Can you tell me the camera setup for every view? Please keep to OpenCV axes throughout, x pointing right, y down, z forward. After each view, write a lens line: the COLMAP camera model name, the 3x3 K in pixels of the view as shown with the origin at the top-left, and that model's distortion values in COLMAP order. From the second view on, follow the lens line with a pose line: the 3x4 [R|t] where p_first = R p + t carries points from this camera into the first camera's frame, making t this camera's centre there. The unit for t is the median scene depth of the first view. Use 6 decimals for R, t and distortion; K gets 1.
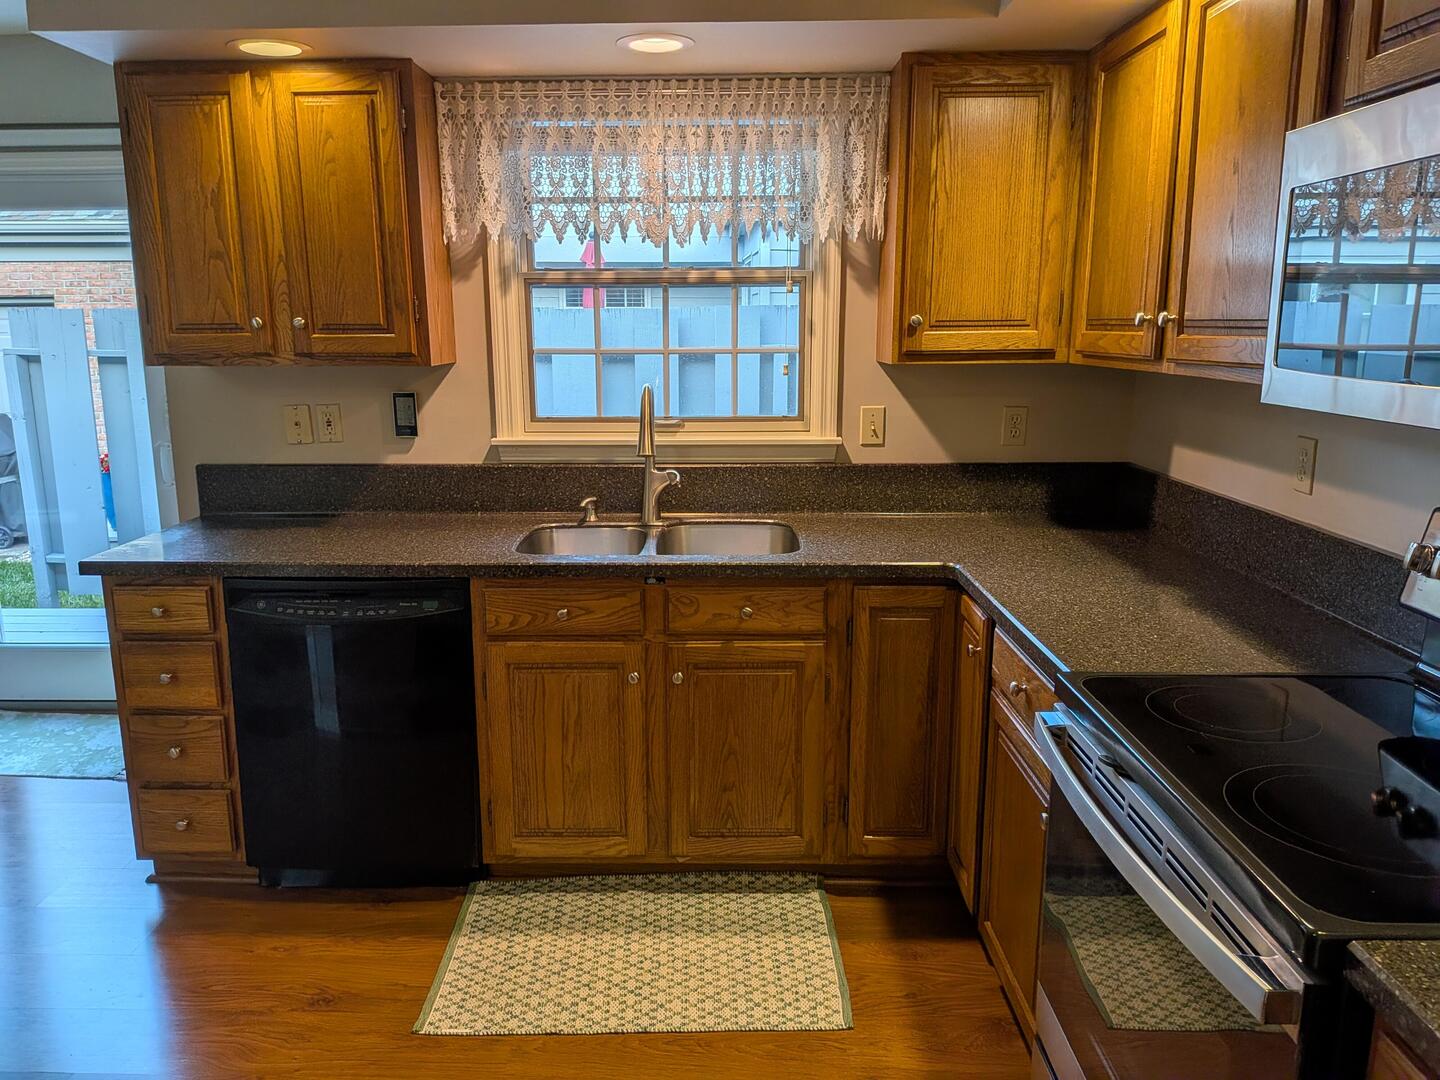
lens RADIAL K [[1041.0, 0, 712.8], [0, 1041.0, 524.4], [0, 0, 1]] dist [0.036820, -0.043125]
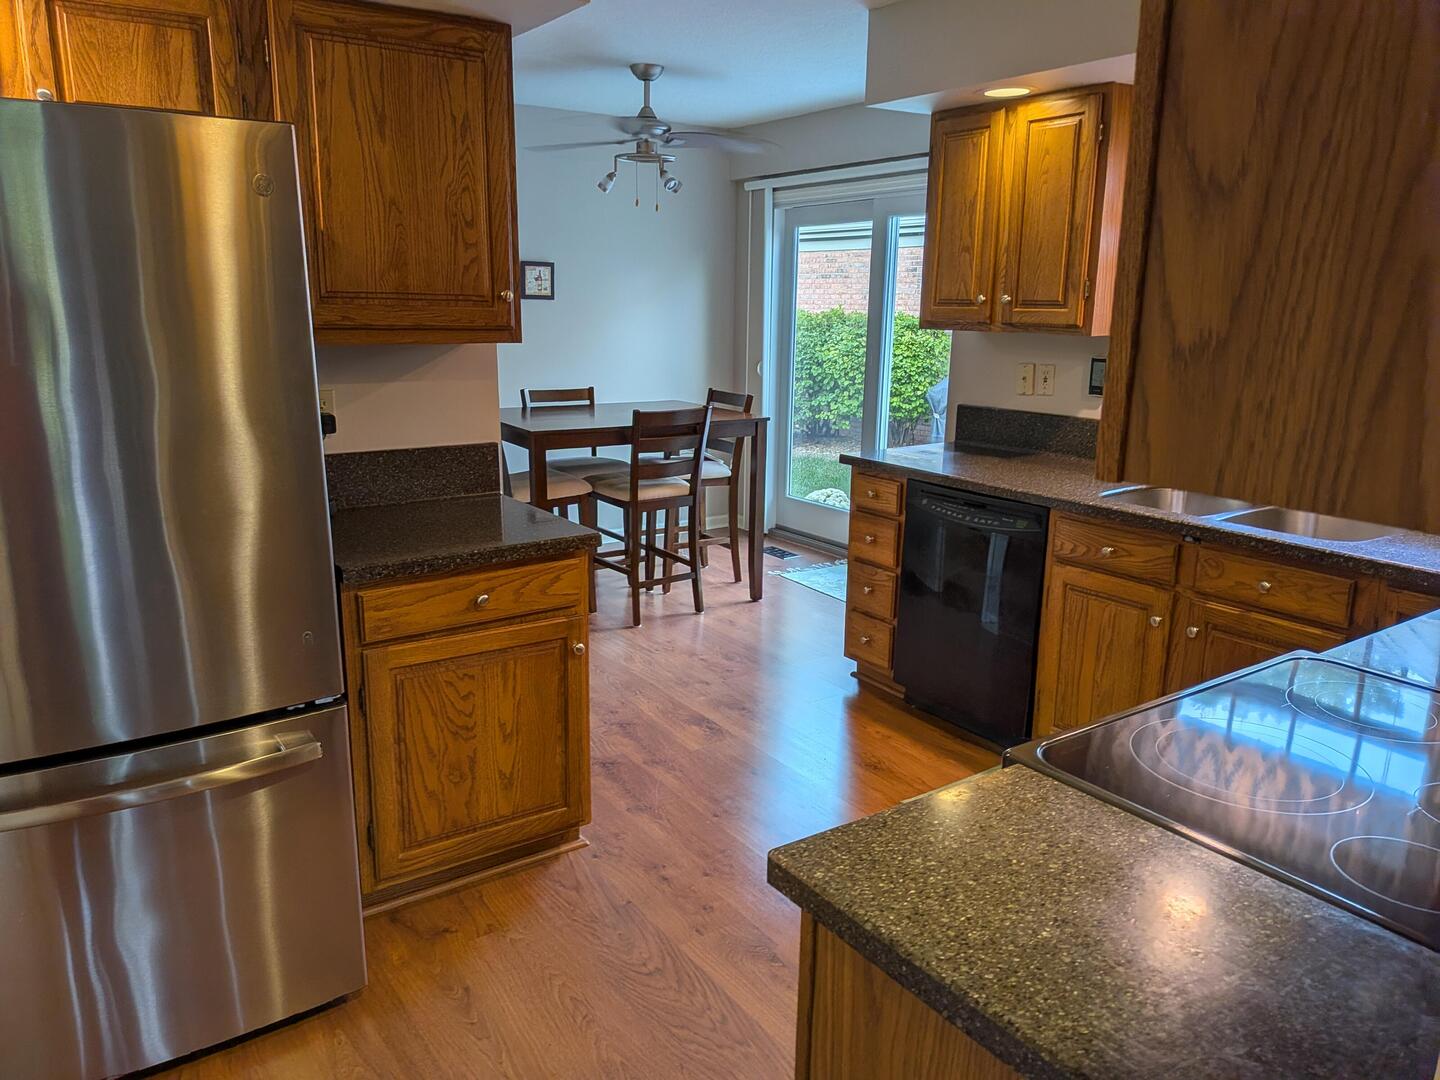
lens RADIAL K [[1041.0, 0, 720.4], [0, 1041.0, 539.4], [0, 0, 1]] dist [0.036820, -0.043125]
pose [[0.582321, 0.196470, -0.788861, 0.511726], [-0.163559, 0.978830, 0.123047, -0.001013], [0.796336, 0.057372, 0.602128, -0.057422]]
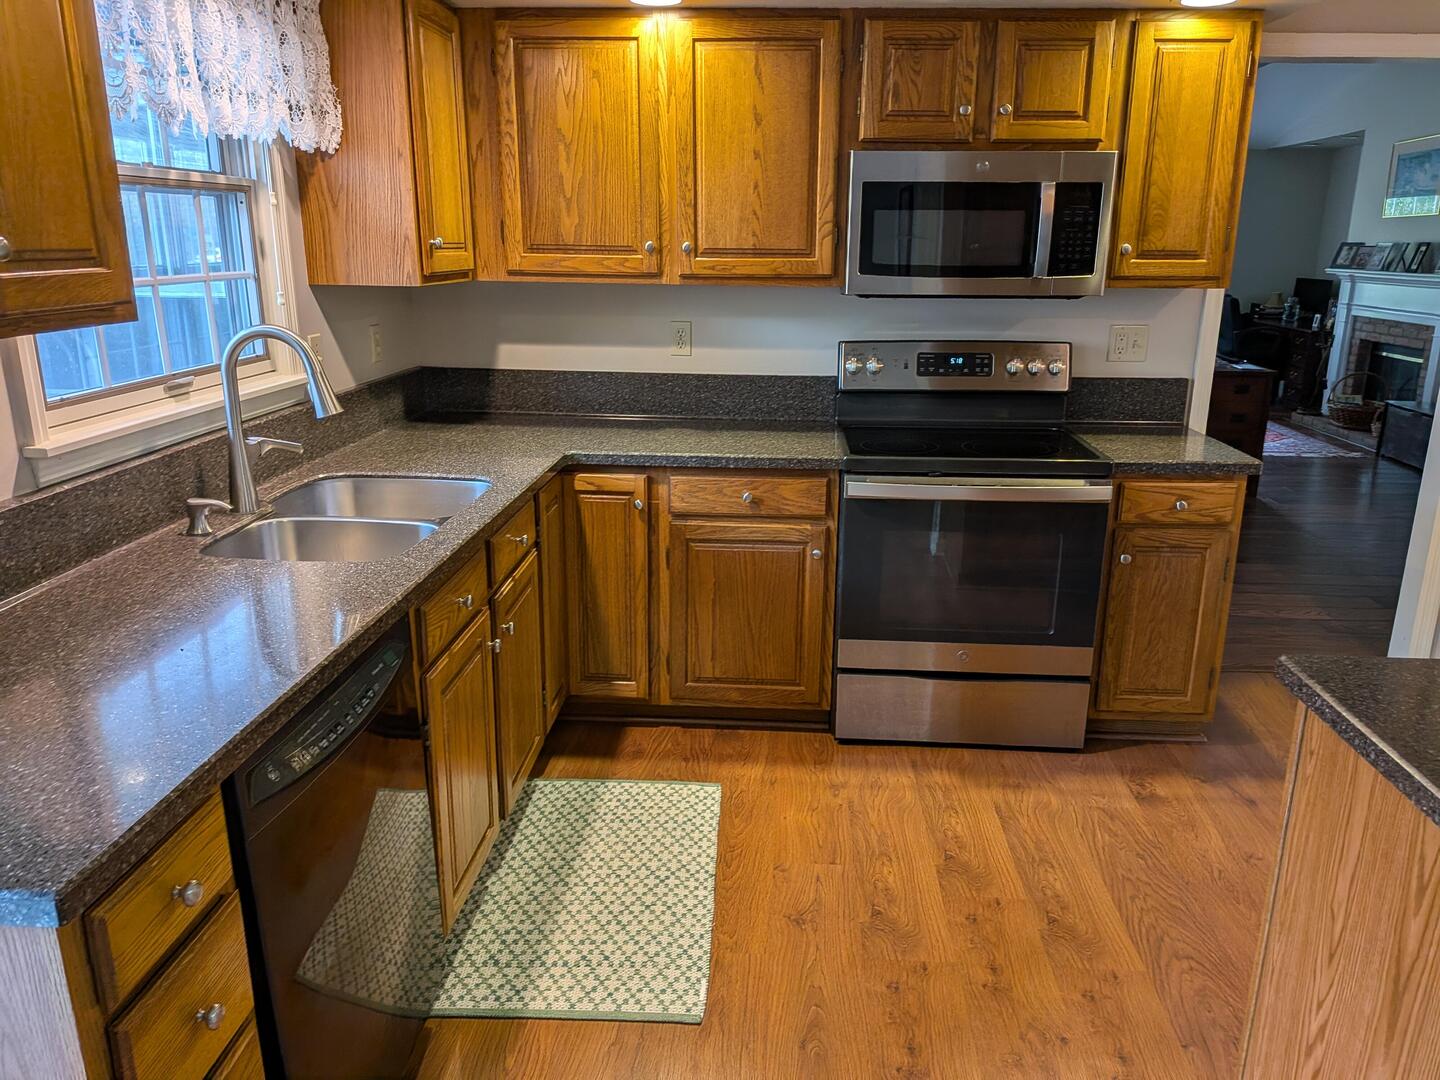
lens RADIAL K [[1041.0, 0, 718.2], [0, 1041.0, 542.8], [0, 0, 1]] dist [0.036820, -0.043125]
pose [[0.046214, -0.271364, 0.961367, -0.883337], [0.180847, 0.948765, 0.259114, -0.133117], [-0.982425, 0.161885, 0.092921, 0.684368]]
